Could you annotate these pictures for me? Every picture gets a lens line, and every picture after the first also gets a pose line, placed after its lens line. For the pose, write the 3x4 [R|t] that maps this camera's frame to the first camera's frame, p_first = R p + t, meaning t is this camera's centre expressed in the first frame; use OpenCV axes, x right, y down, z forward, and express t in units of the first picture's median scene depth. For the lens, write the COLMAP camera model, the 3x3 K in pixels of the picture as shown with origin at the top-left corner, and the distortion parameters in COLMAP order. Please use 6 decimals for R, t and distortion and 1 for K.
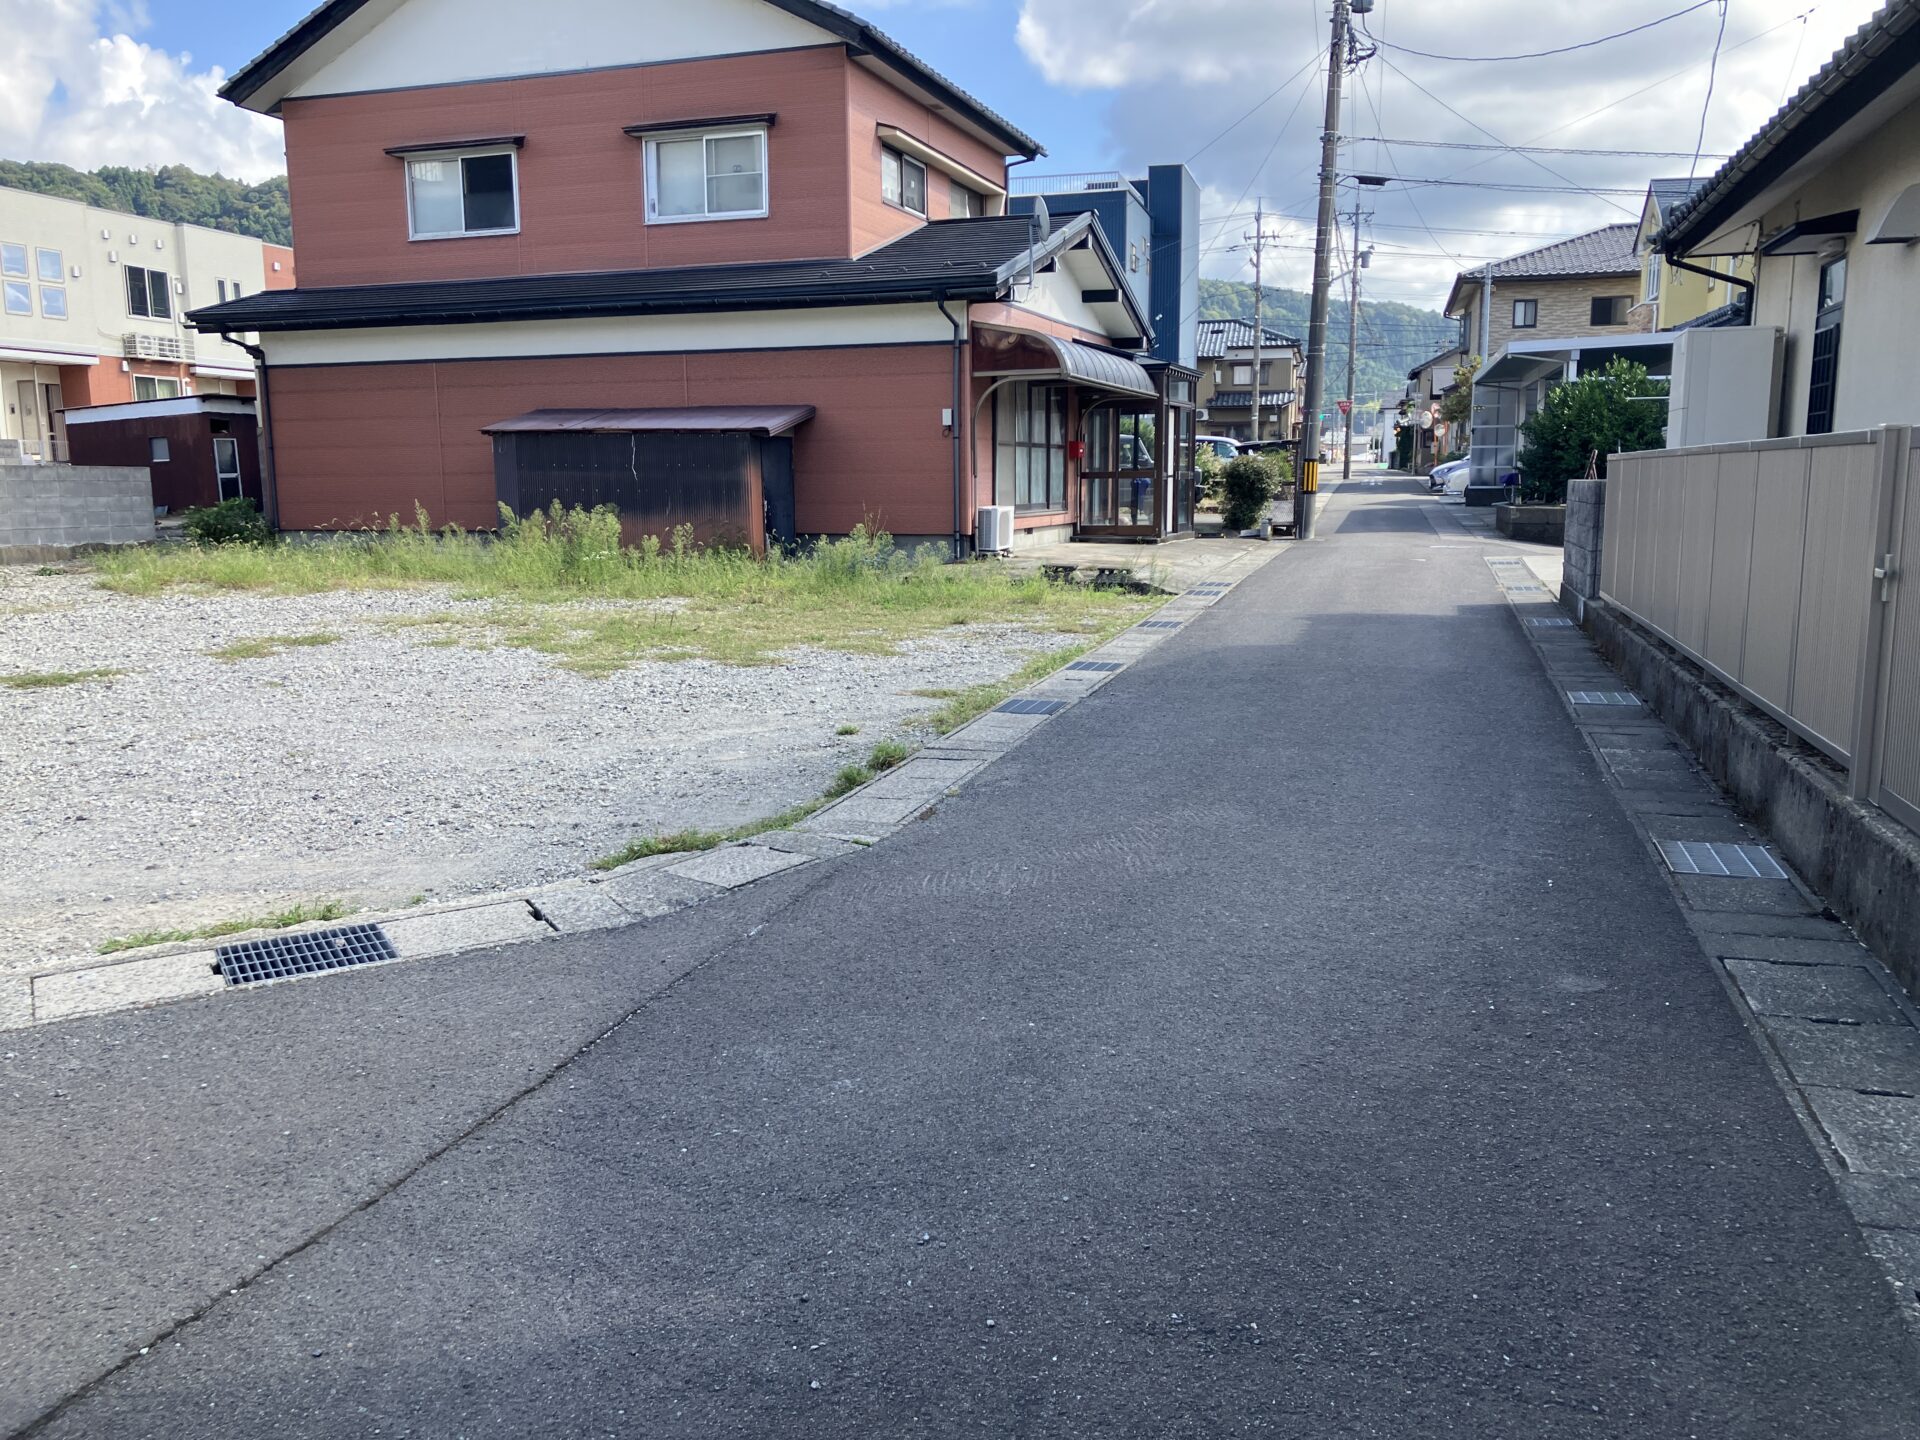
lens RADIAL K [[1578.6, 0, 960.0], [0, 1578.6, 720.0], [0, 0, 1]] dist [0.030790, -0.059456]
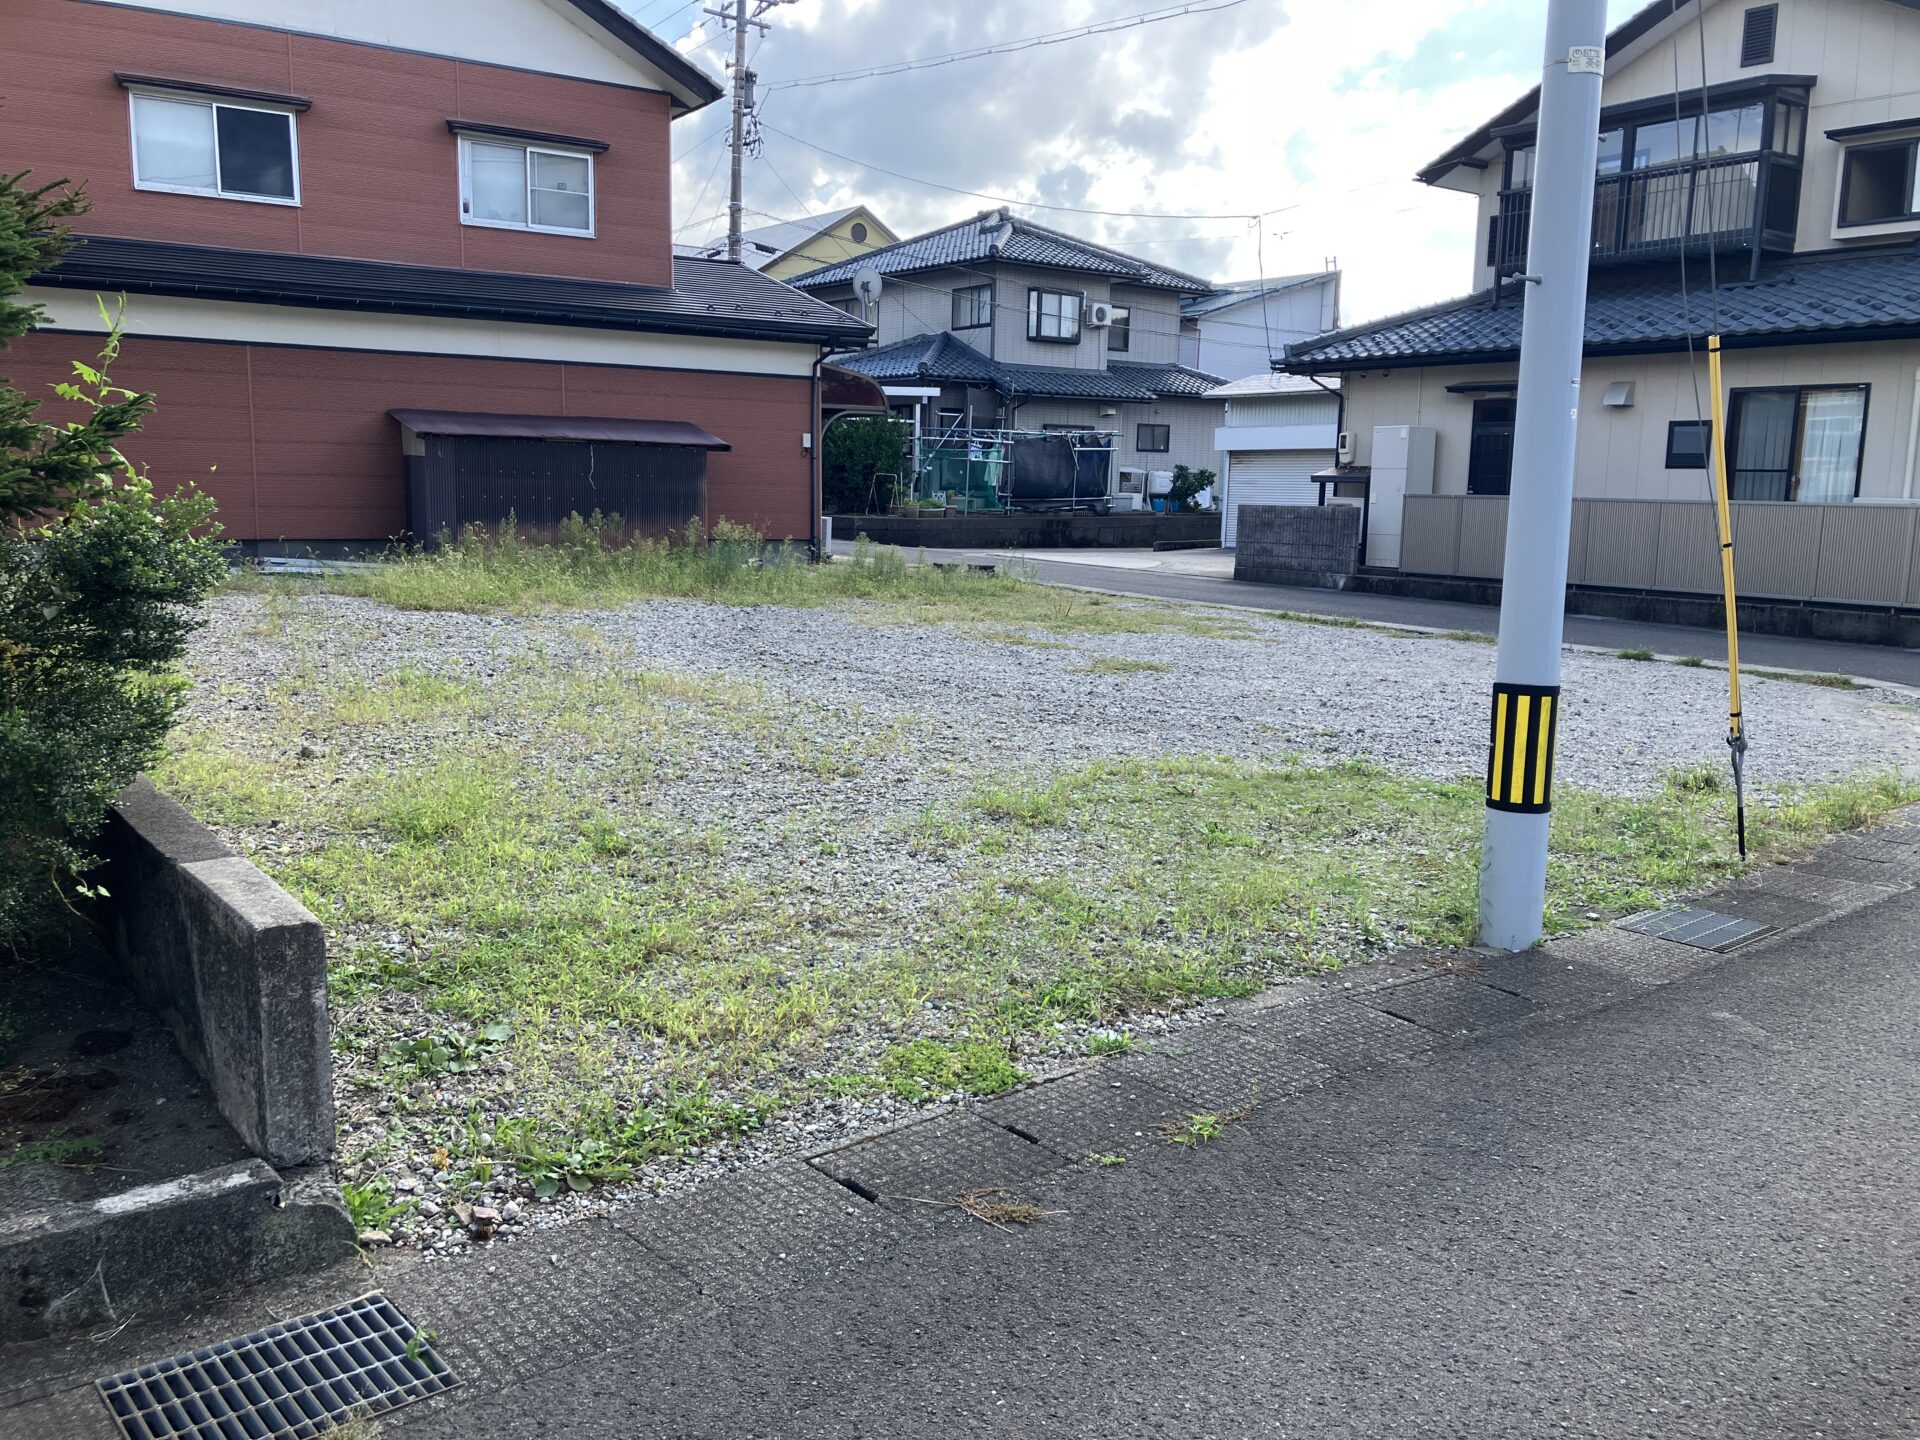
lens RADIAL K [[1559.3, 0, 956.4], [0, 1559.3, 739.5], [0, 0, 1]] dist [0.077106, -0.137956]
pose [[0.595081, -0.112648, 0.795732, -0.855883], [0.105283, 0.992522, 0.061772, -0.027311], [-0.796740, 0.047018, 0.602490, 0.199023]]
